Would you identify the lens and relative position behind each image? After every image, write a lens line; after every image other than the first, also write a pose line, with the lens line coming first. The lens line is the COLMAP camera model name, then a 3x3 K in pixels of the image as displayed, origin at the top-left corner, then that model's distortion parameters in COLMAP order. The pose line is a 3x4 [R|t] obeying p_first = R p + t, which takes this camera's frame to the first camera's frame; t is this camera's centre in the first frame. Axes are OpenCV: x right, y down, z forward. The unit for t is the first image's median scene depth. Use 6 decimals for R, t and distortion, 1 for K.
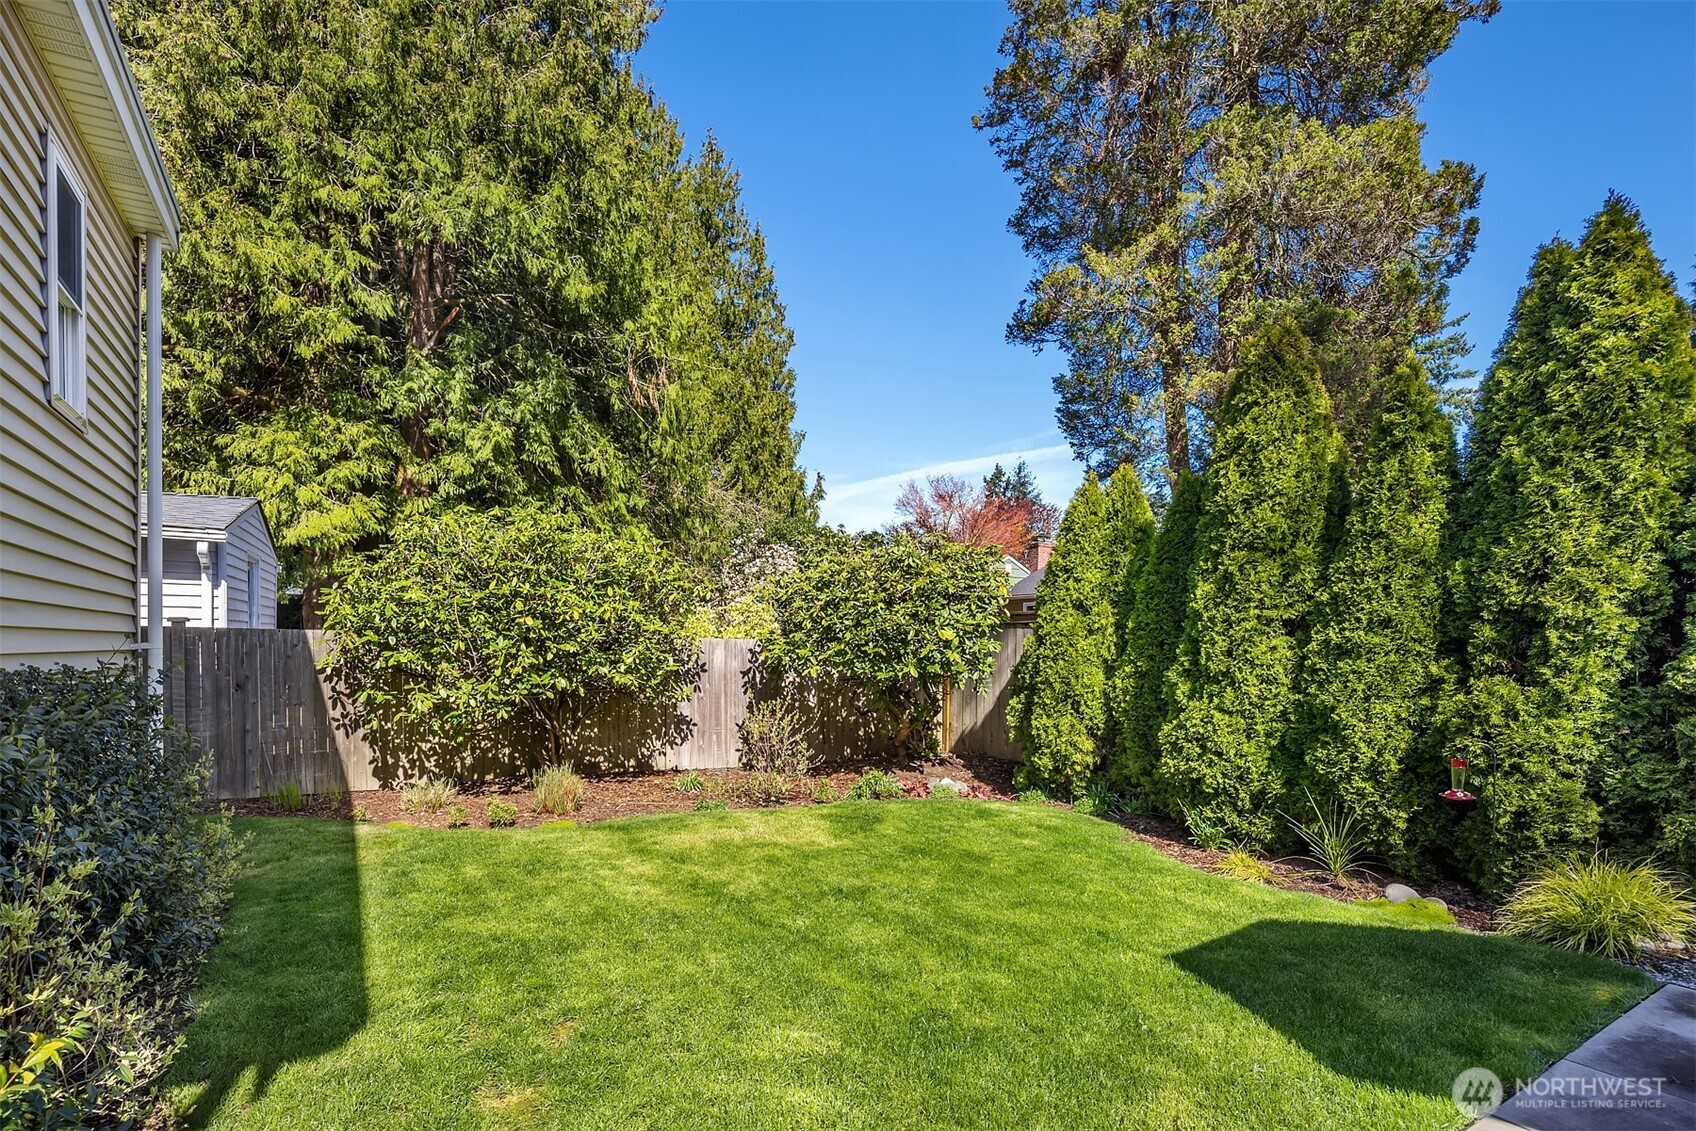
lens RADIAL K [[842.3, 0, 839.9], [0, 842.3, 653.3], [0, 0, 1]] dist [0.001717, -0.000016]
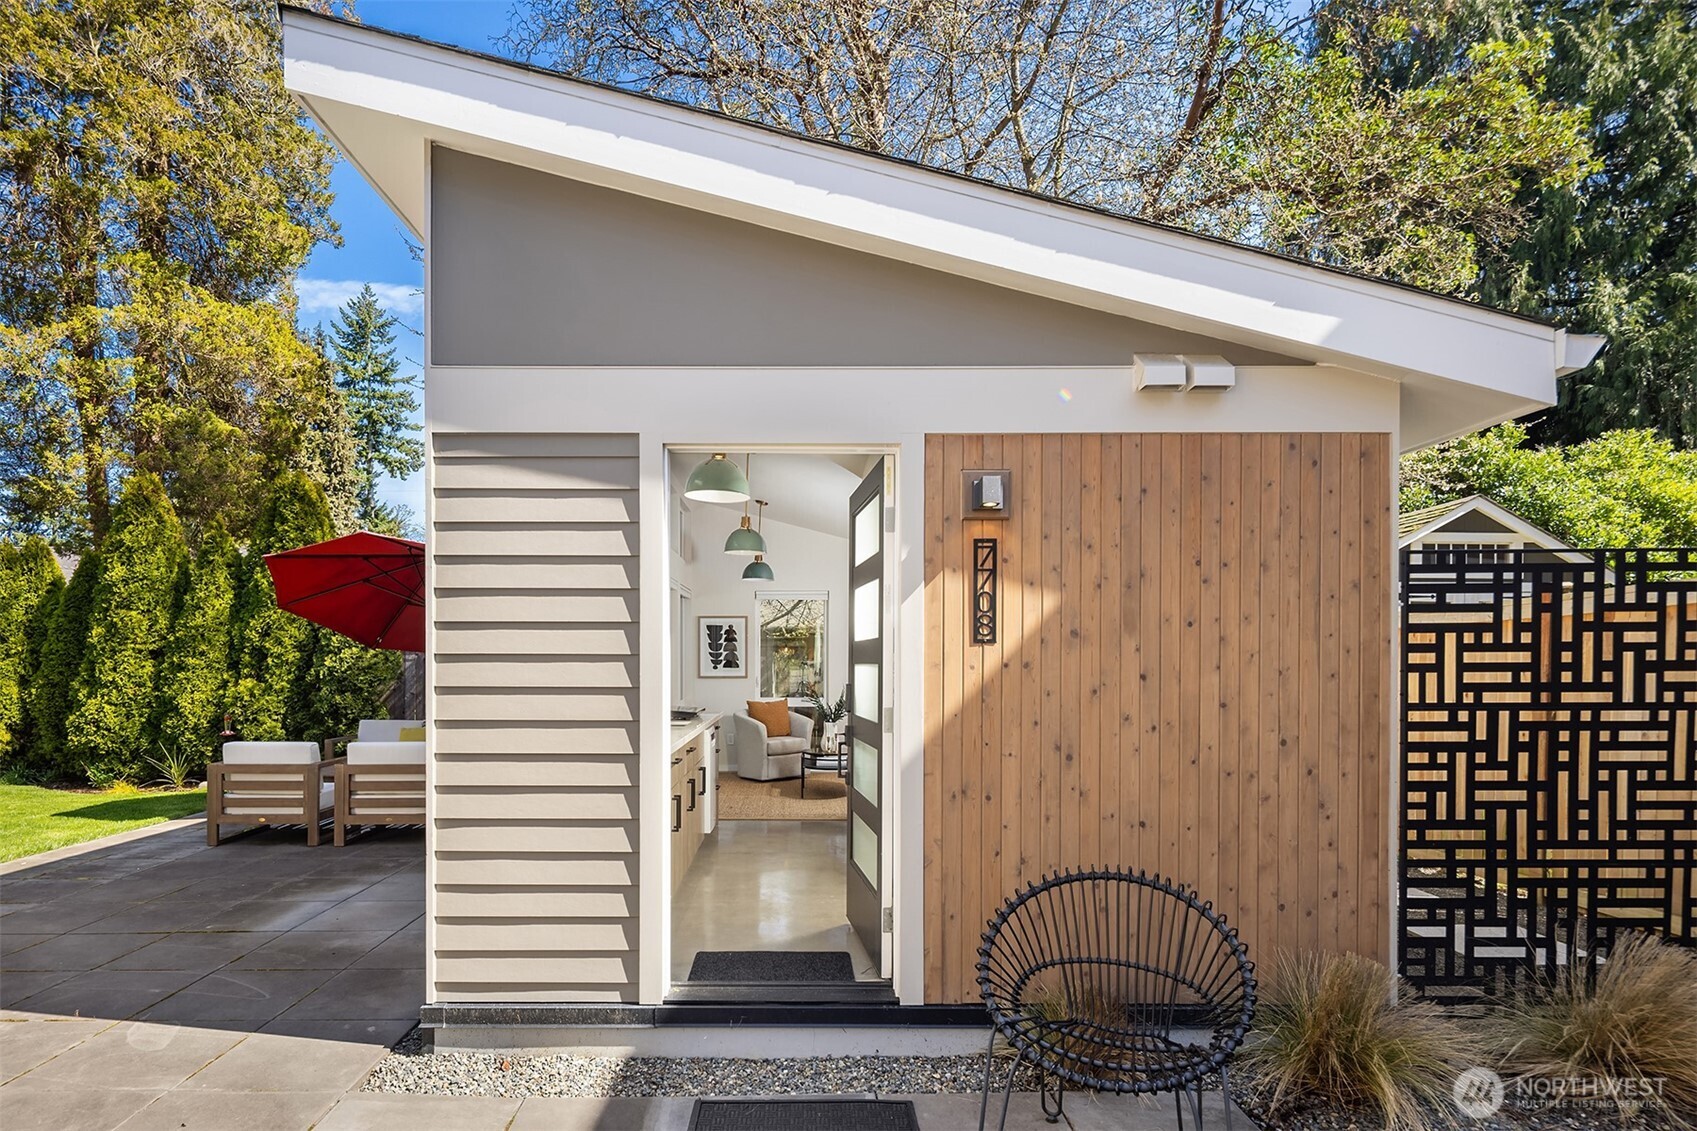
lens RADIAL K [[889.7, 0, 809.6], [0, 889.7, 666.9], [0, 0, 1]] dist [-0.002365, -0.000852]
pose [[0.514126, -0.011202, 0.857641, -0.262789], [0.010997, 0.999919, 0.006467, -0.001381], [-0.857644, 0.006107, 0.514207, -0.837175]]
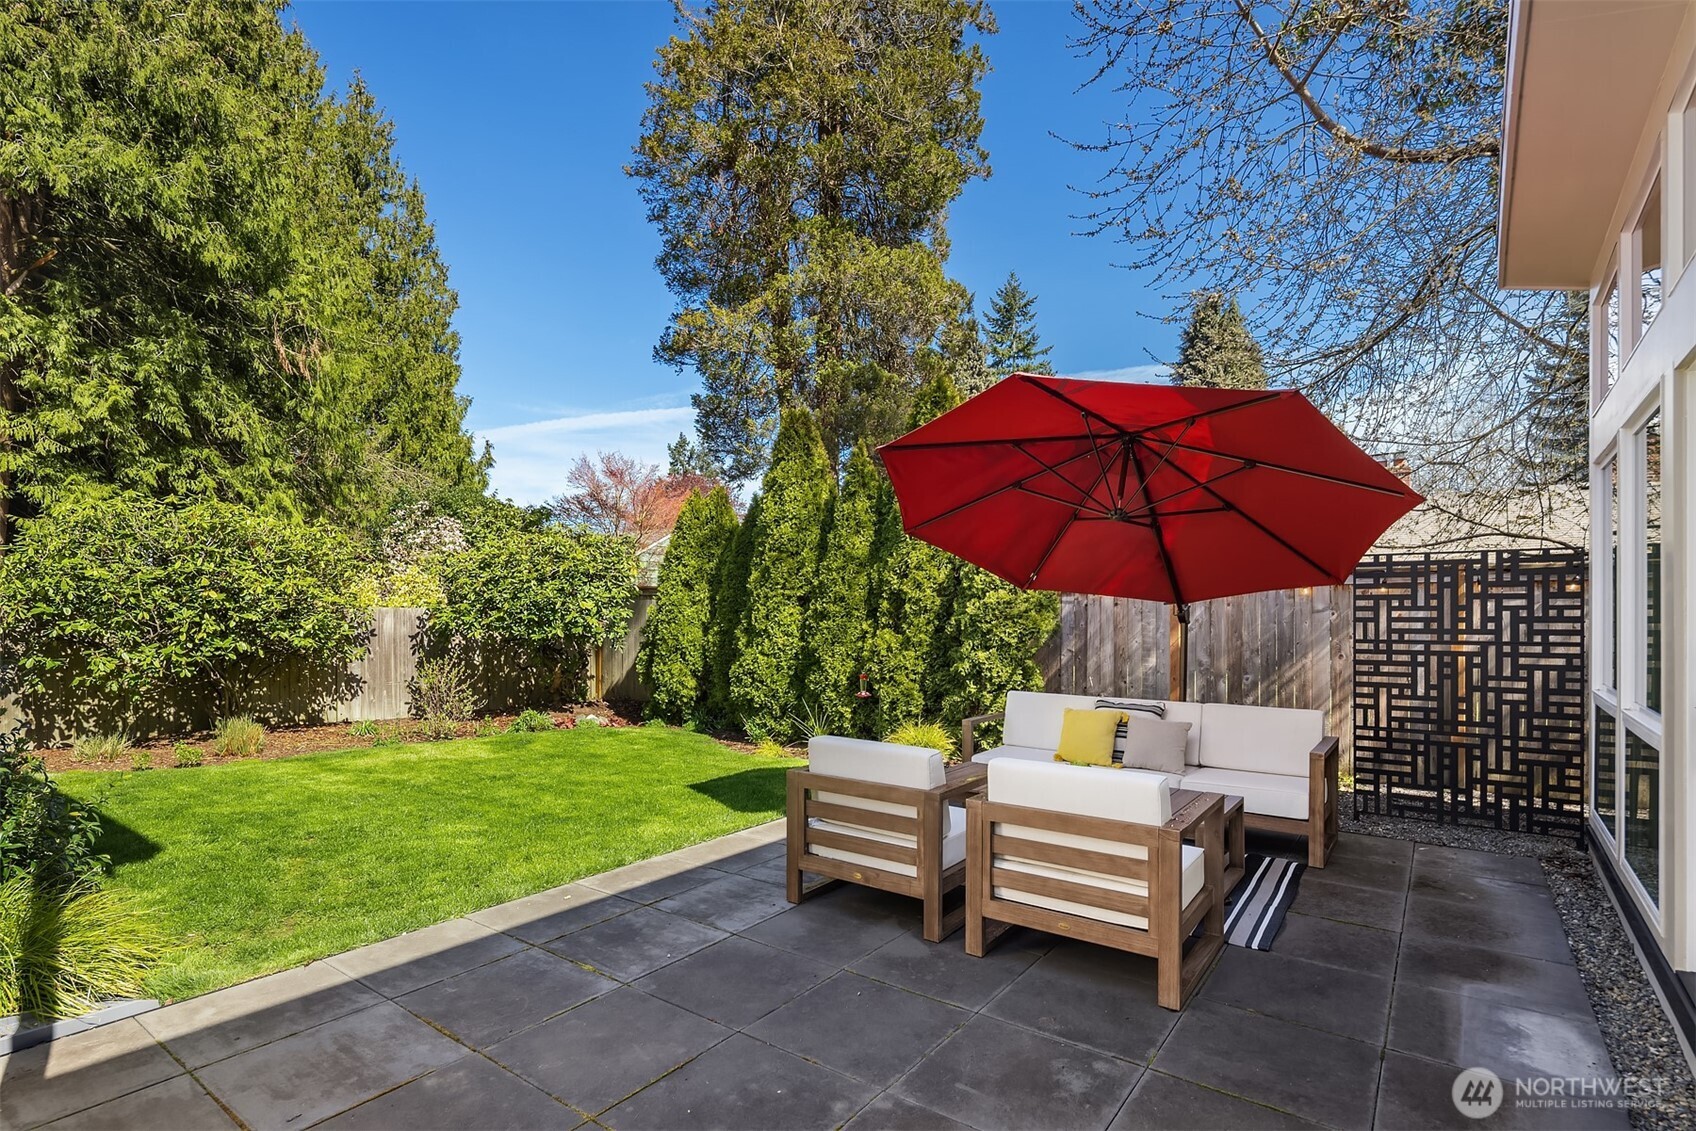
lens RADIAL K [[832.1, 0, 864.0], [0, 832.1, 622.3], [0, 0, 1]] dist [-0.000087, -0.001300]
pose [[0.922970, -0.009135, 0.384764, 0.024339], [0.007317, 0.999954, 0.006188, 0.000627], [-0.384803, -0.002896, 0.922994, -0.375242]]
